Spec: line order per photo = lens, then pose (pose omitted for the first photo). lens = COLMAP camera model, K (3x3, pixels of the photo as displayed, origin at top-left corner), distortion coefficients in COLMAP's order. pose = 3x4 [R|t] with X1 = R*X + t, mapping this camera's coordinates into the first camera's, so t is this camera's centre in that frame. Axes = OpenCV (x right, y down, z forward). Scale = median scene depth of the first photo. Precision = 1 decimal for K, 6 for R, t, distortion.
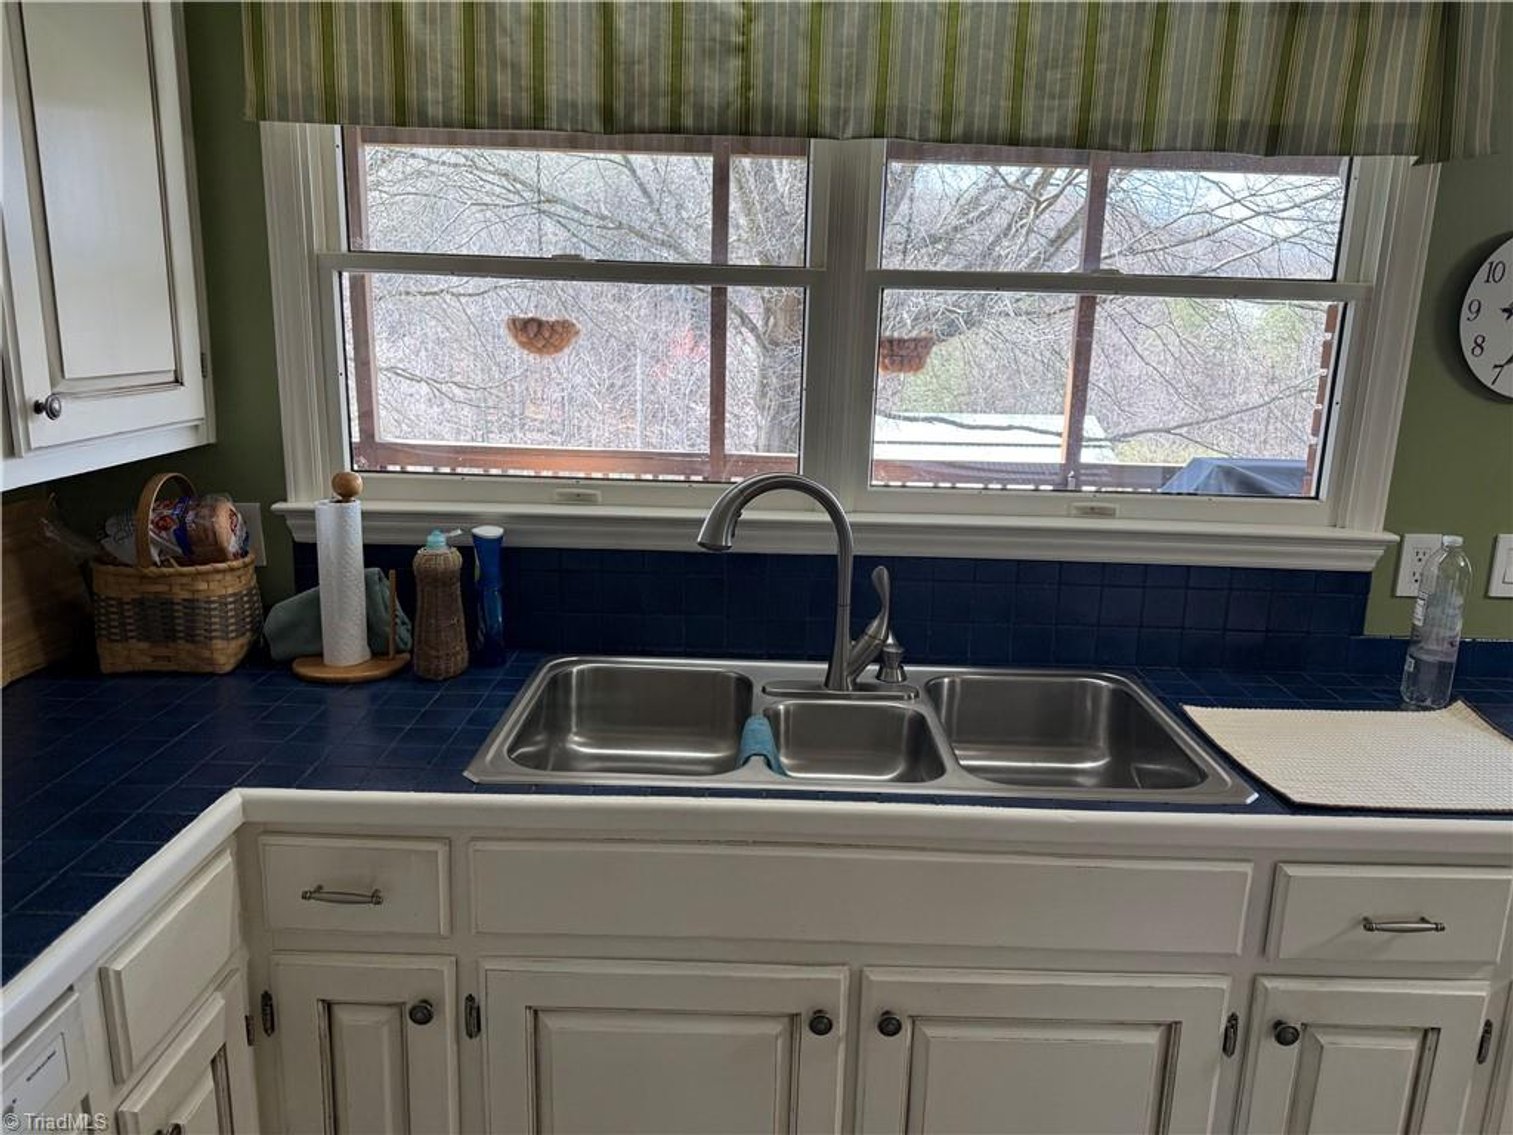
lens RADIAL K [[1061.4, 0, 753.8], [0, 1061.4, 565.7], [0, 0, 1]] dist [0.046334, -0.053635]
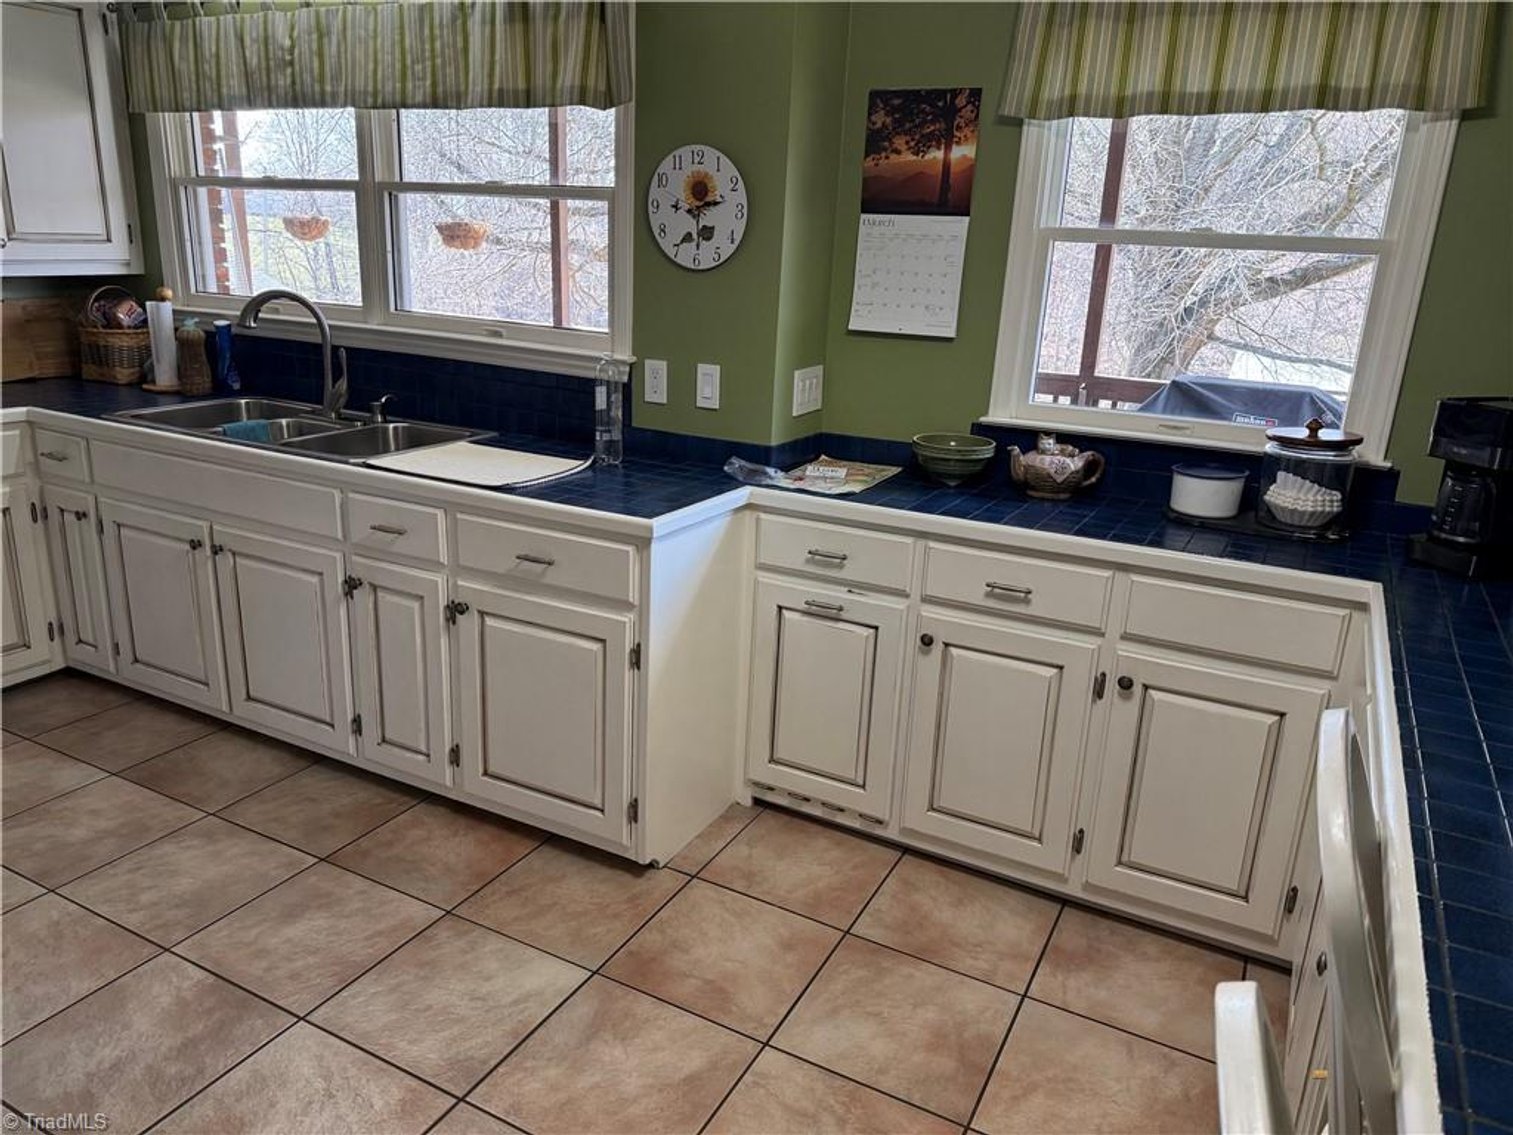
lens RADIAL K [[1061.4, 0, 757.5], [0, 1061.4, 559.1], [0, 0, 1]] dist [0.046334, -0.053635]
pose [[0.884223, 0.143445, -0.444492, 1.650965], [-0.121006, 0.989533, 0.078623, 0.129614], [0.451118, -0.015734, 0.892326, -0.318204]]
